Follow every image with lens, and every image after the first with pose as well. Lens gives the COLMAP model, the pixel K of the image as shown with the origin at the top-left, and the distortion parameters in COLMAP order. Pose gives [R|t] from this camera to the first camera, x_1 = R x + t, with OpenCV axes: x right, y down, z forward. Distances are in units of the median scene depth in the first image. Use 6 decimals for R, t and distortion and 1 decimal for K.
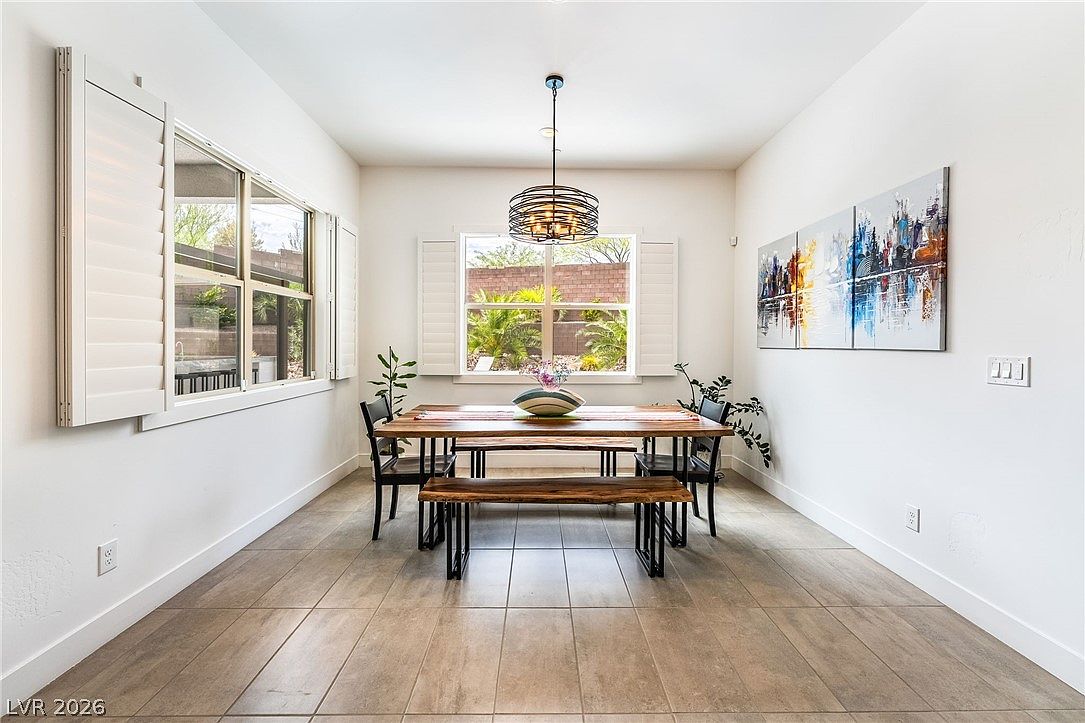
lens RADIAL K [[452.3, 0, 542.5], [0, 452.3, 361.5], [0, 0, 1]] dist [0.001455, 0.000244]
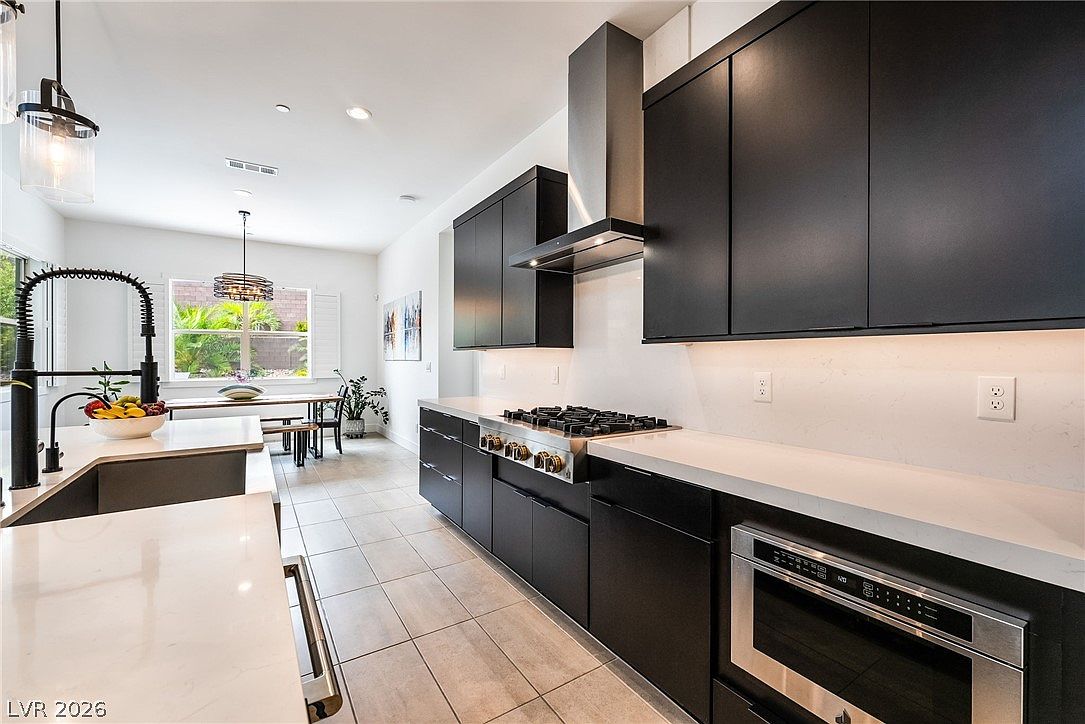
lens RADIAL K [[452.3, 0, 542.5], [0, 452.3, 362.0], [0, 0, 1]] dist [0.001455, 0.000244]
pose [[0.844668, -0.009508, 0.535206, 0.047022], [0.025441, 0.999425, -0.022397, 0.035116], [-0.534685, 0.032534, 0.844425, -0.903575]]
